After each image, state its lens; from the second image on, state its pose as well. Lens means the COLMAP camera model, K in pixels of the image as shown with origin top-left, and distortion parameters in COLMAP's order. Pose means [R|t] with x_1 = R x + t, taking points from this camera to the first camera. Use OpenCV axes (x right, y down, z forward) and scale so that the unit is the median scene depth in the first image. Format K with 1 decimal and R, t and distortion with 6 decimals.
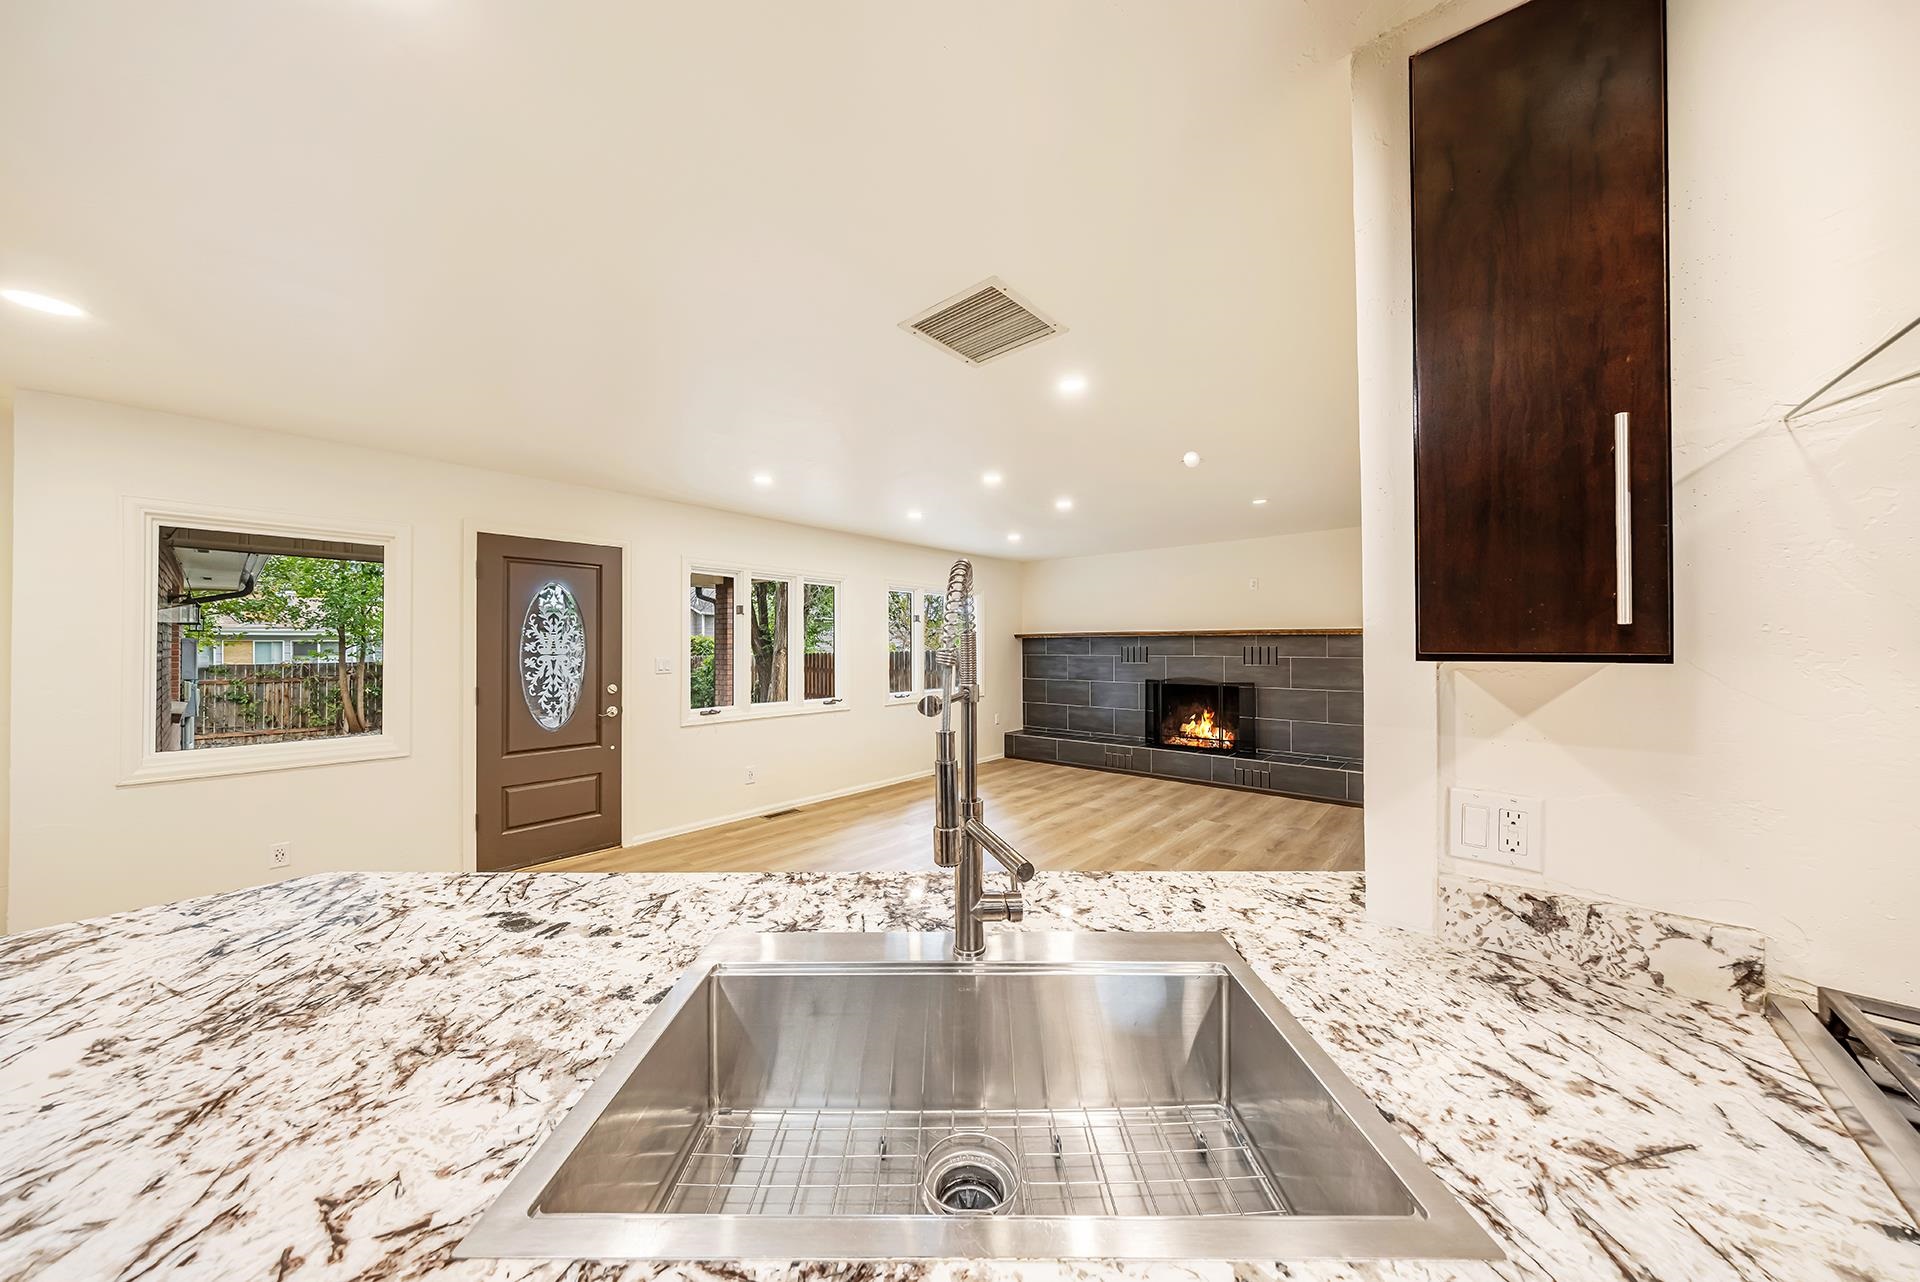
lens RADIAL K [[628.0, 0, 958.3], [0, 628.0, 641.3], [0, 0, 1]] dist [-0.000410, -0.000015]
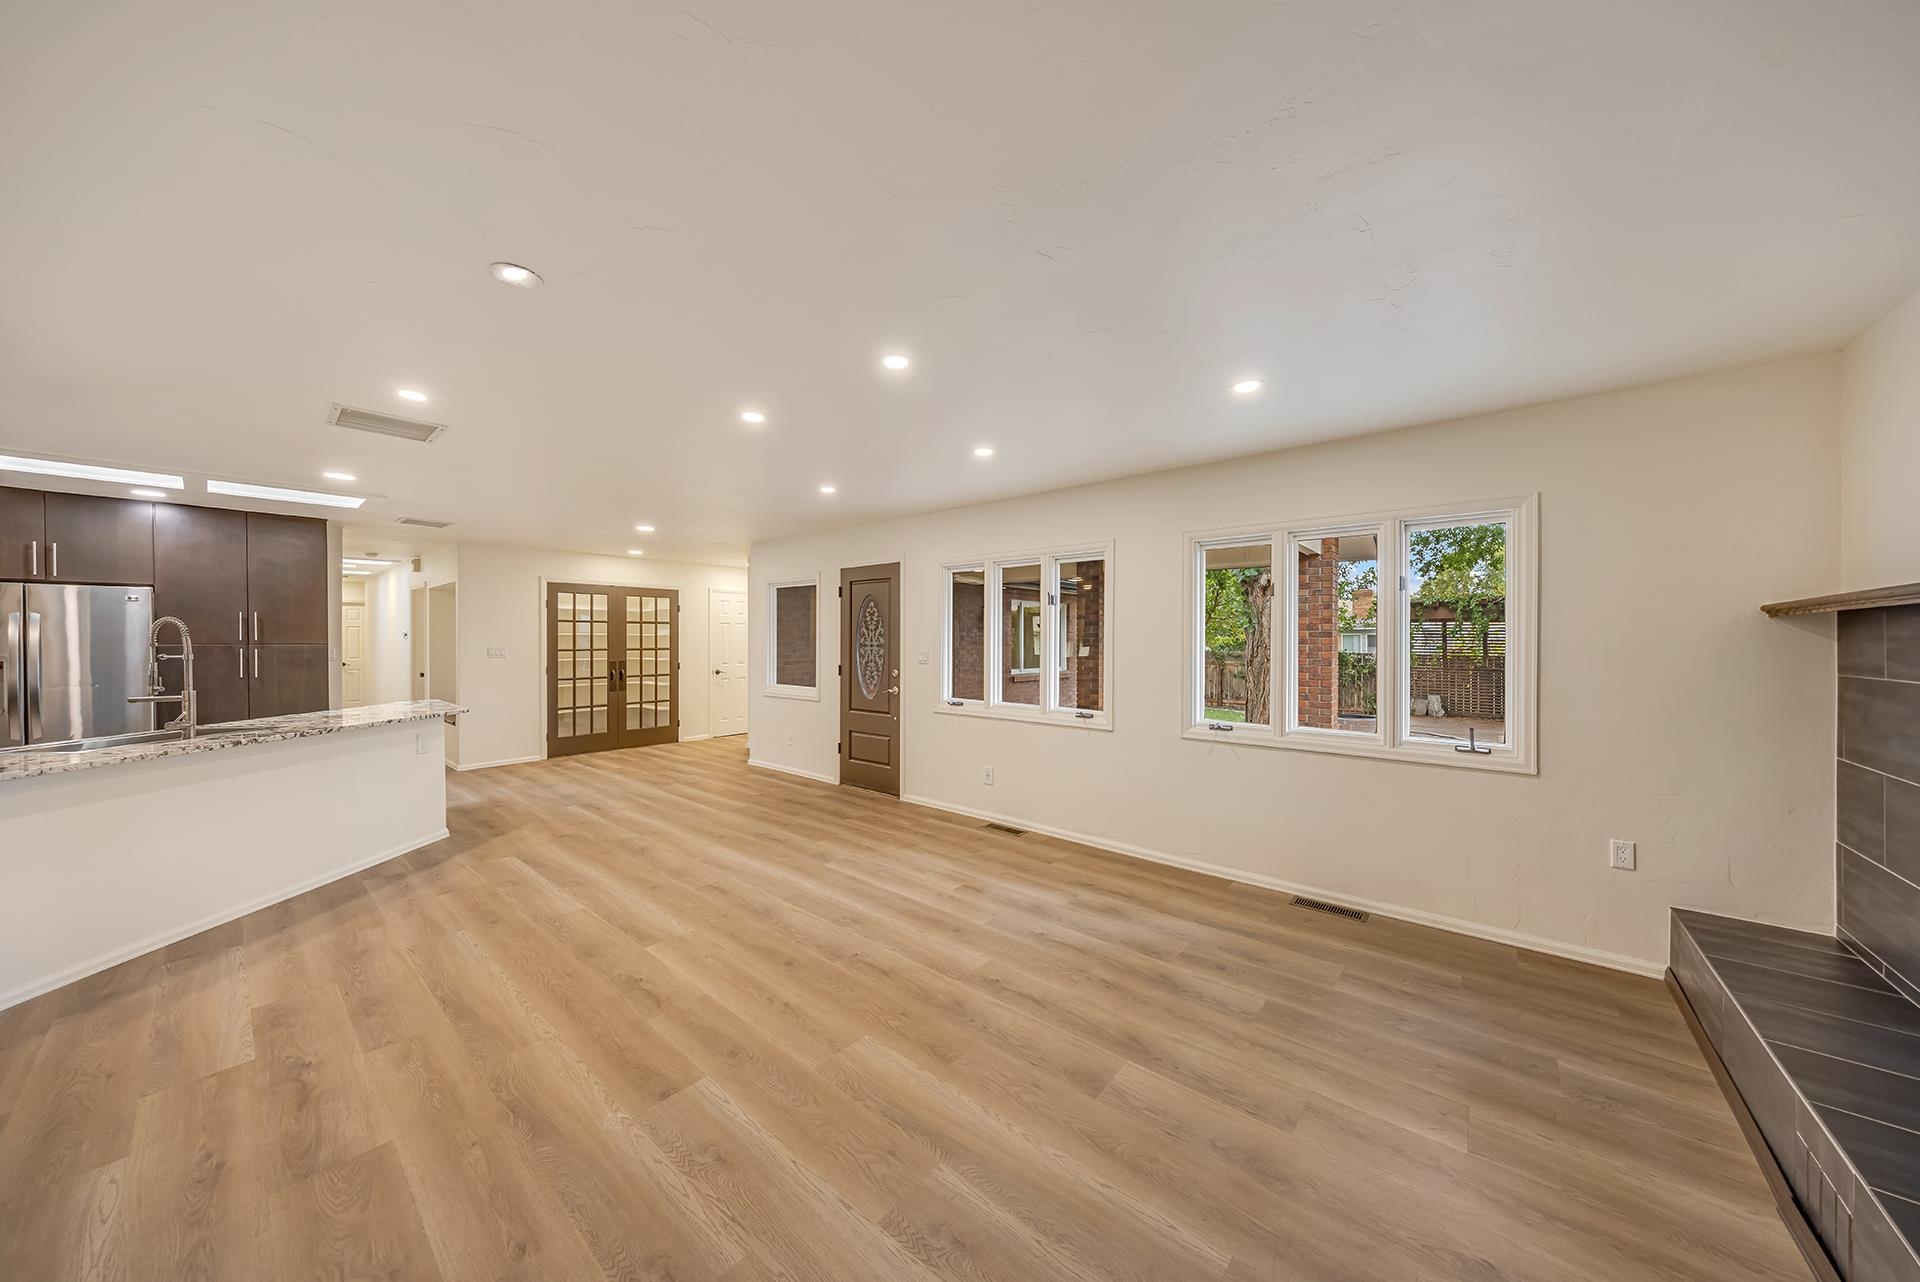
lens RADIAL K [[628.0, 0, 968.0], [0, 628.0, 640.5], [0, 0, 1]] dist [-0.000410, -0.000015]
pose [[0.008095, 0.009404, -0.999923, 0.511426], [0.002992, 0.999951, 0.009428, -0.002189], [0.999963, -0.003068, 0.008066, 0.789212]]
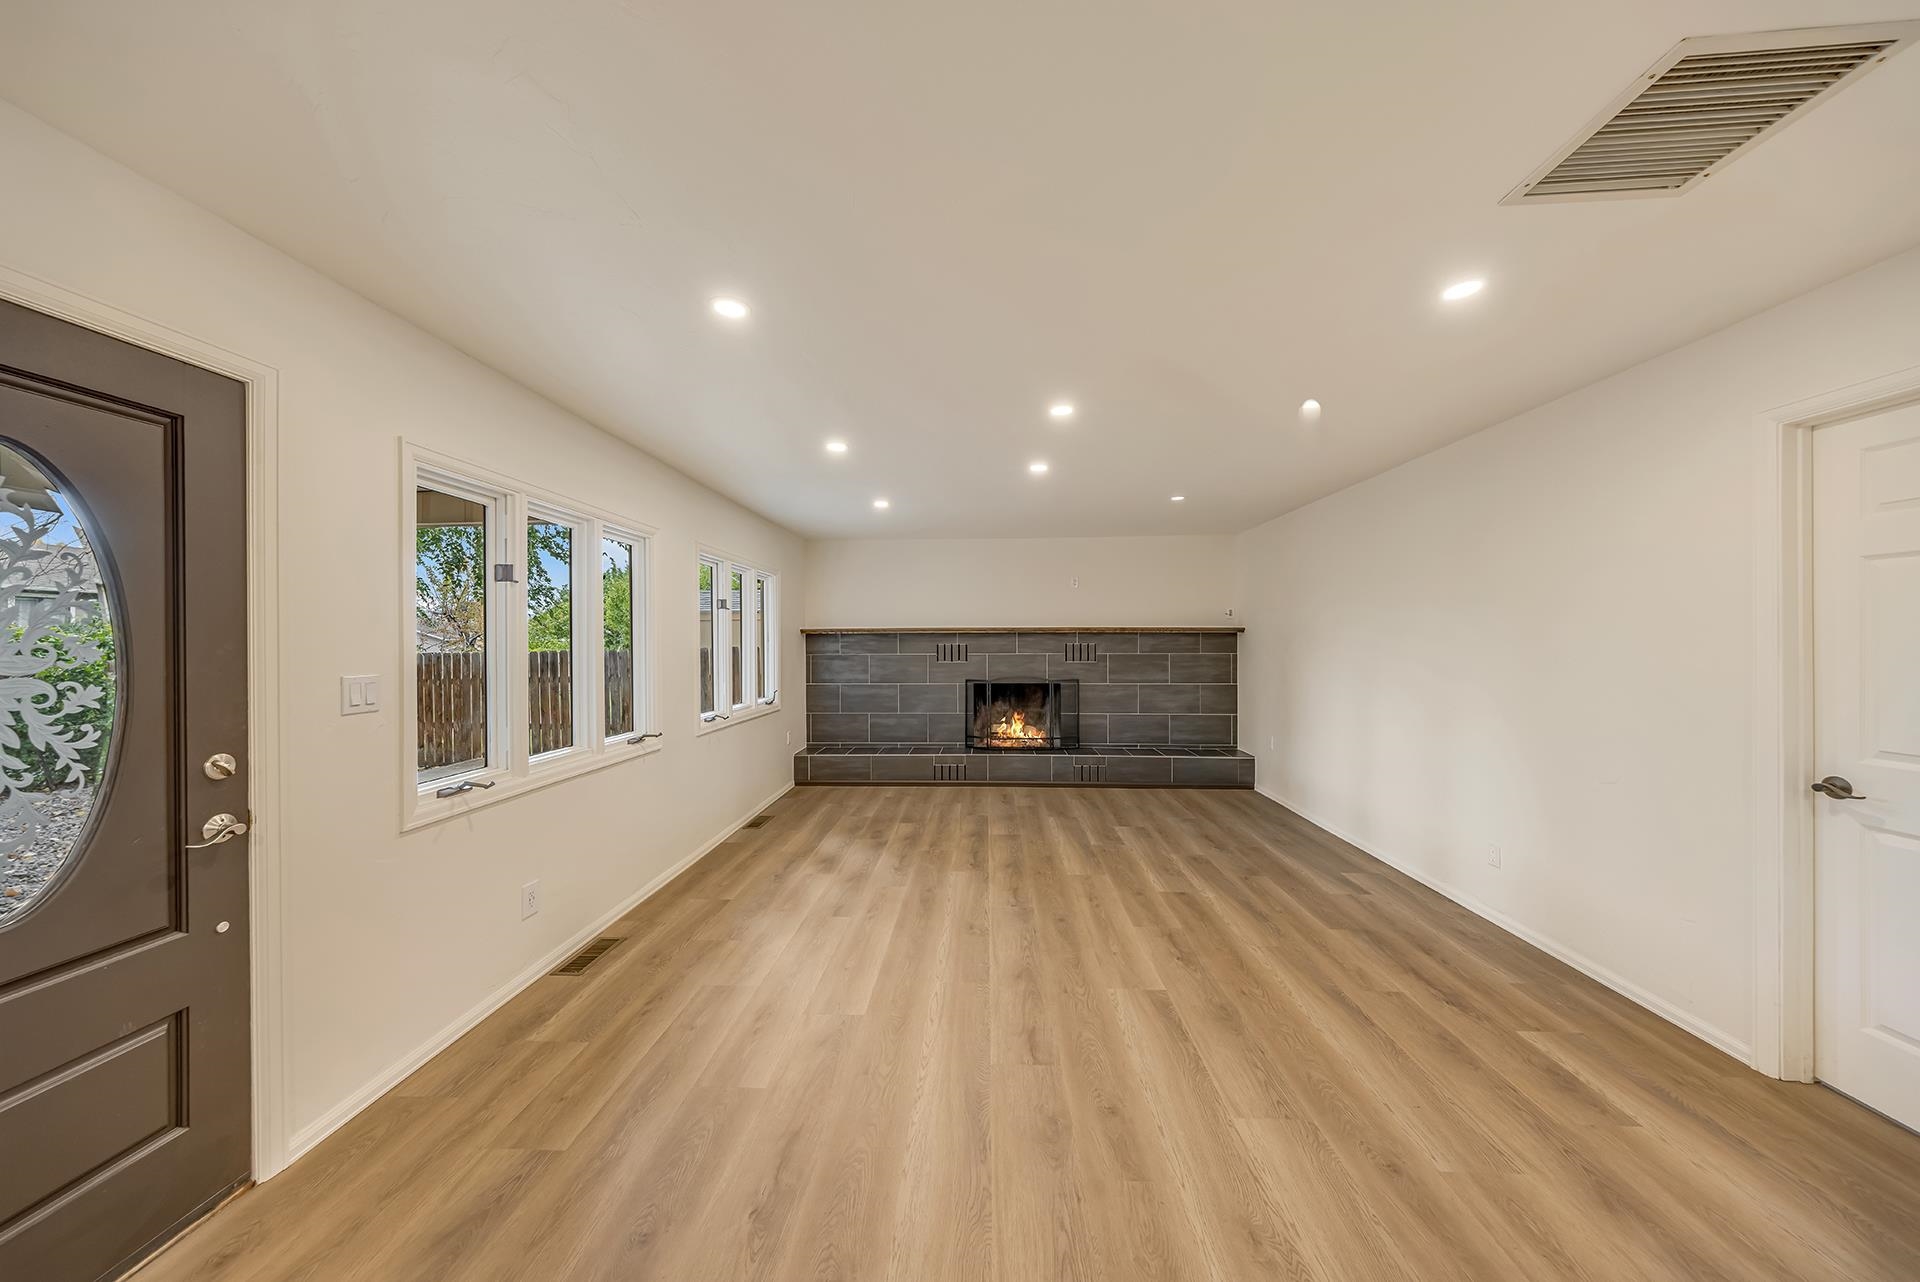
lens RADIAL K [[628.0, 0, 963.6], [0, 628.0, 639.6], [0, 0, 1]] dist [-0.000410, -0.000015]
pose [[0.793071, 0.000827, 0.609128, -0.298659], [-0.001580, 0.999999, 0.000700, 0.001491], [-0.609127, -0.001518, 0.793071, 0.313874]]
